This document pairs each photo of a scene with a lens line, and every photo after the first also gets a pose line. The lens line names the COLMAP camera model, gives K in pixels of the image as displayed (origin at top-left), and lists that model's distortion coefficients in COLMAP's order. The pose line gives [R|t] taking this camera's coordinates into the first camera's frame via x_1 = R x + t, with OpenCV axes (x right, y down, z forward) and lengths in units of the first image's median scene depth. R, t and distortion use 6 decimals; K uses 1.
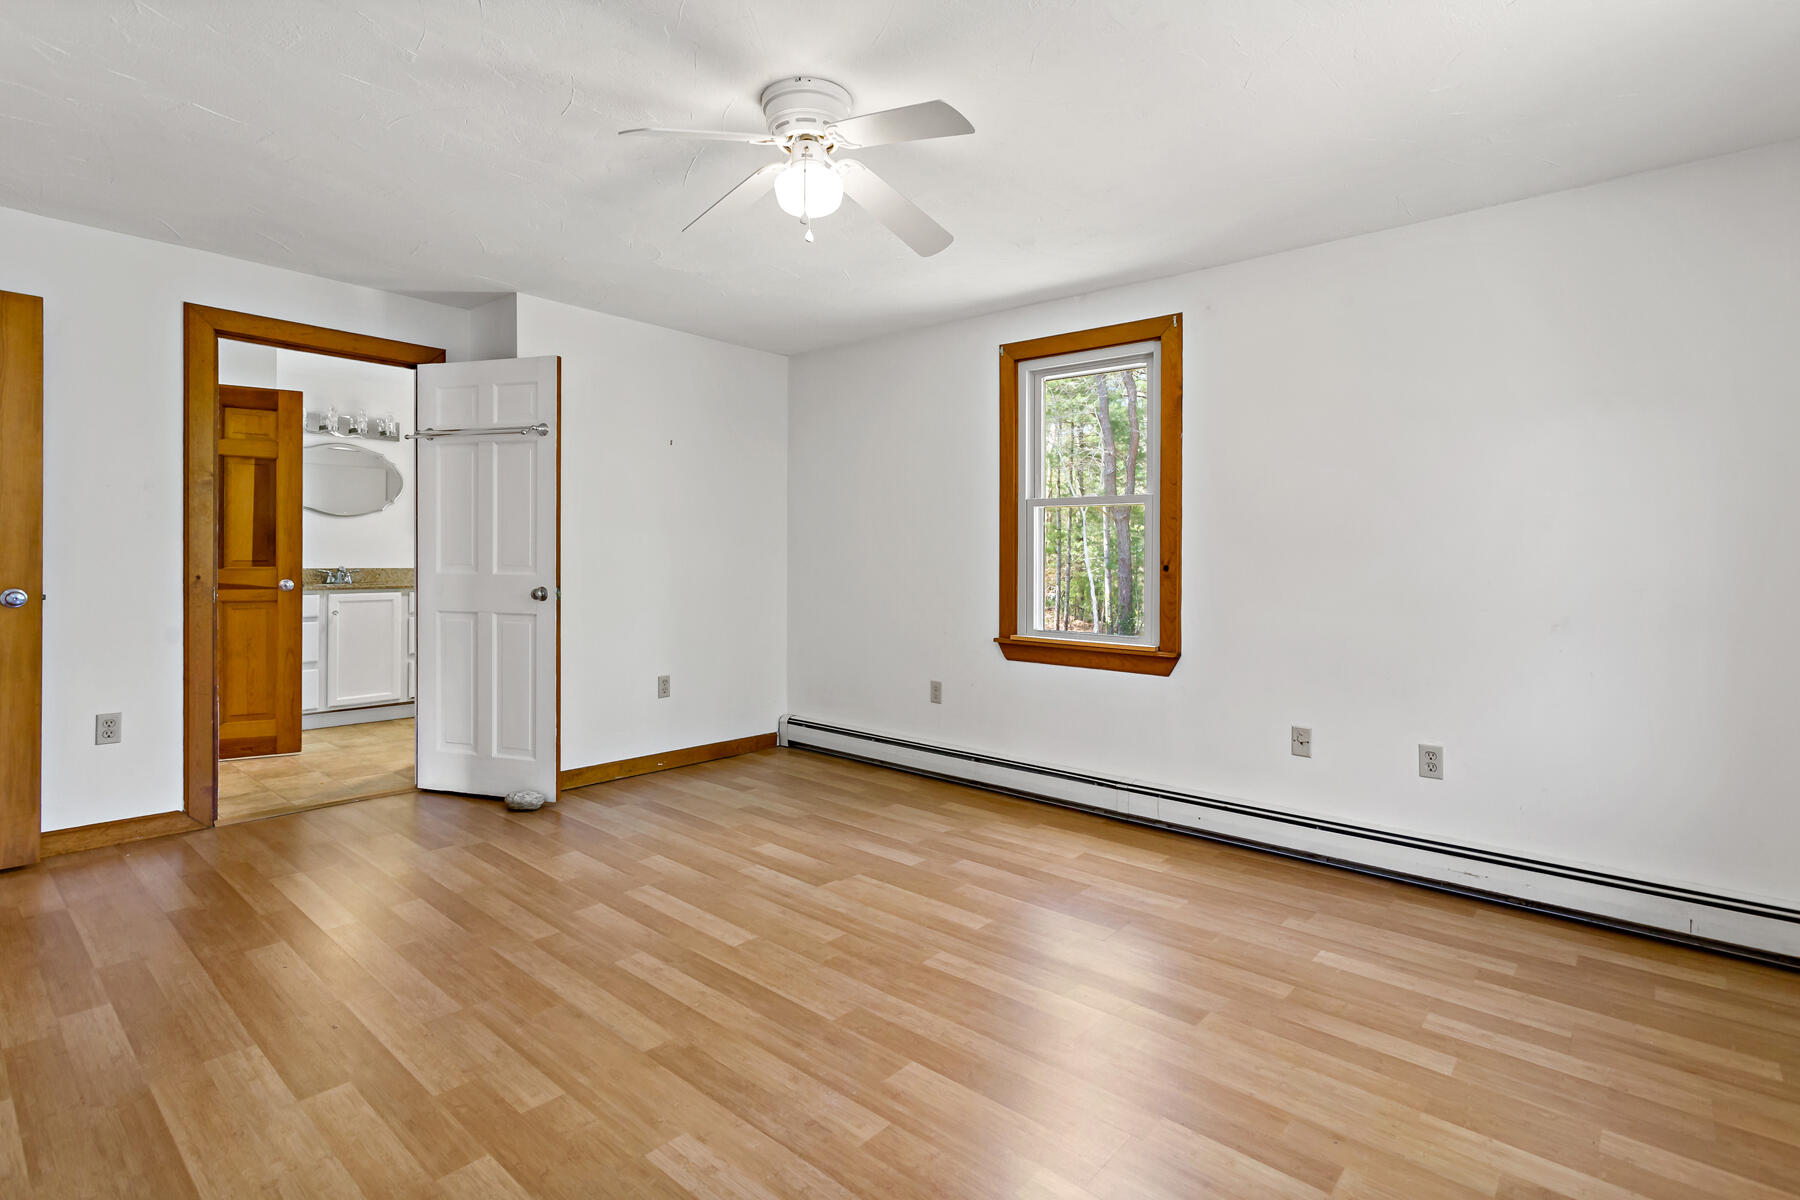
lens RADIAL K [[858.8, 0, 897.0], [0, 858.8, 536.6], [0, 0, 1]] dist [-0.000071, 0.000067]
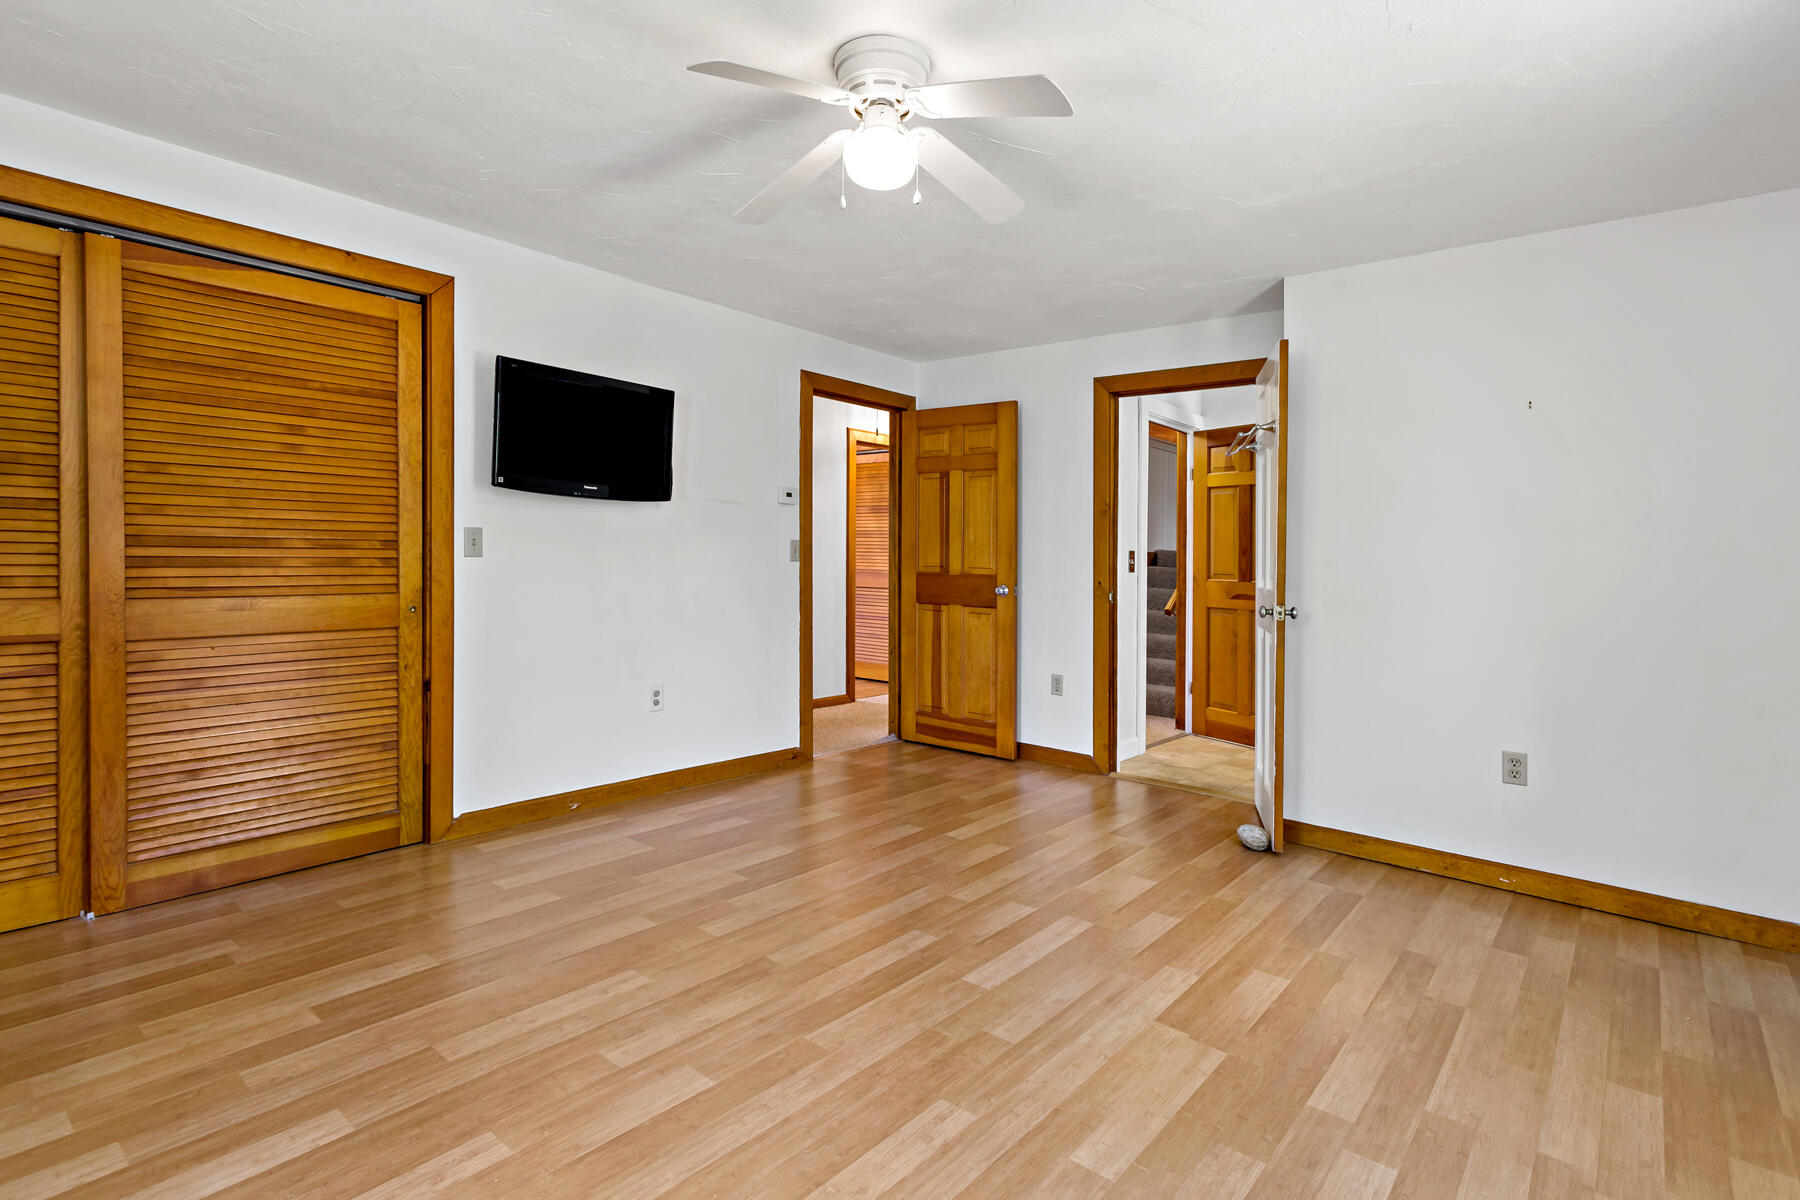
lens RADIAL K [[902.7, 0, 898.1], [0, 902.7, 570.8], [0, 0, 1]] dist [-0.000534, -0.000059]
pose [[0.016911, 0.006005, -0.999839, 0.746695], [-0.001675, 0.999981, 0.005978, 0.026508], [0.999856, 0.001574, 0.016921, 0.867326]]
